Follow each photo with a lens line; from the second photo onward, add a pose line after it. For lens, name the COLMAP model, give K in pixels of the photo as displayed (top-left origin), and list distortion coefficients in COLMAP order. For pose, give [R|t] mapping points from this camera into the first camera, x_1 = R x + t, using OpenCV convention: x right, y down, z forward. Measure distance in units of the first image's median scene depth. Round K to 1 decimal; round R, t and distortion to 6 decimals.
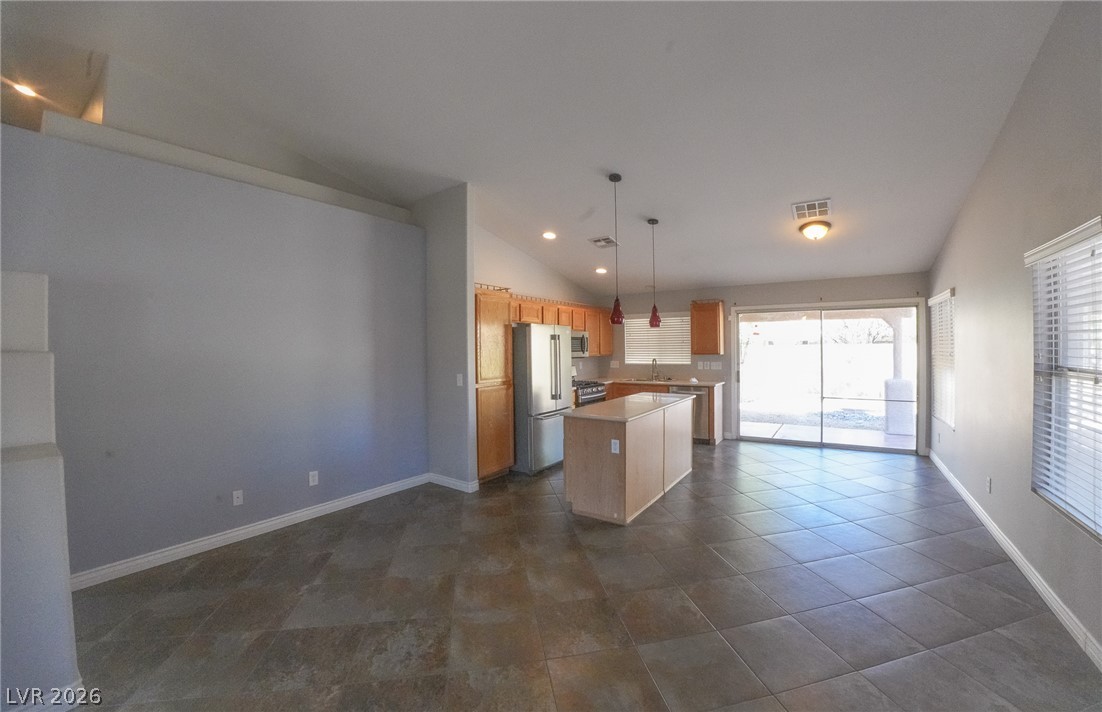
lens RADIAL K [[423.5, 0, 568.1], [0, 423.5, 350.2], [0, 0, 1]] dist [-0.088559, 0.014662]
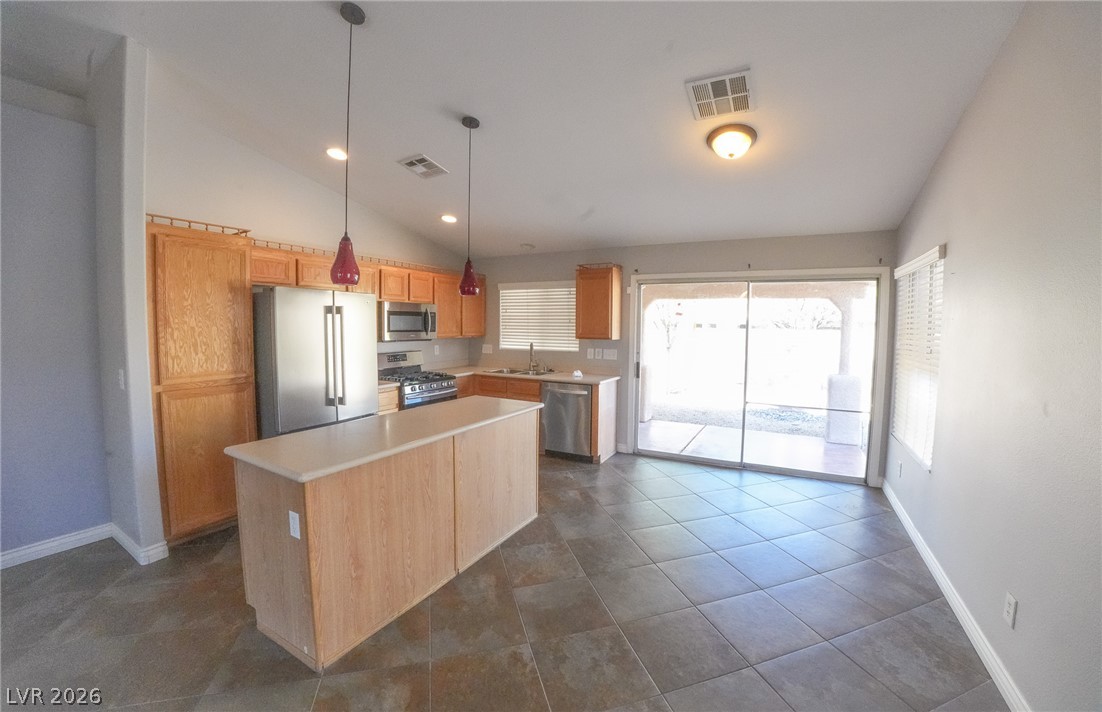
lens RADIAL K [[422.1, 0, 563.9], [0, 422.1, 353.0], [0, 0, 1]] dist [-0.089525, 0.014349]
pose [[0.995642, 0.016080, 0.091864, 0.225087], [-0.021362, 0.998157, 0.056808, -0.006978], [-0.090781, -0.058523, 0.994150, 0.294262]]
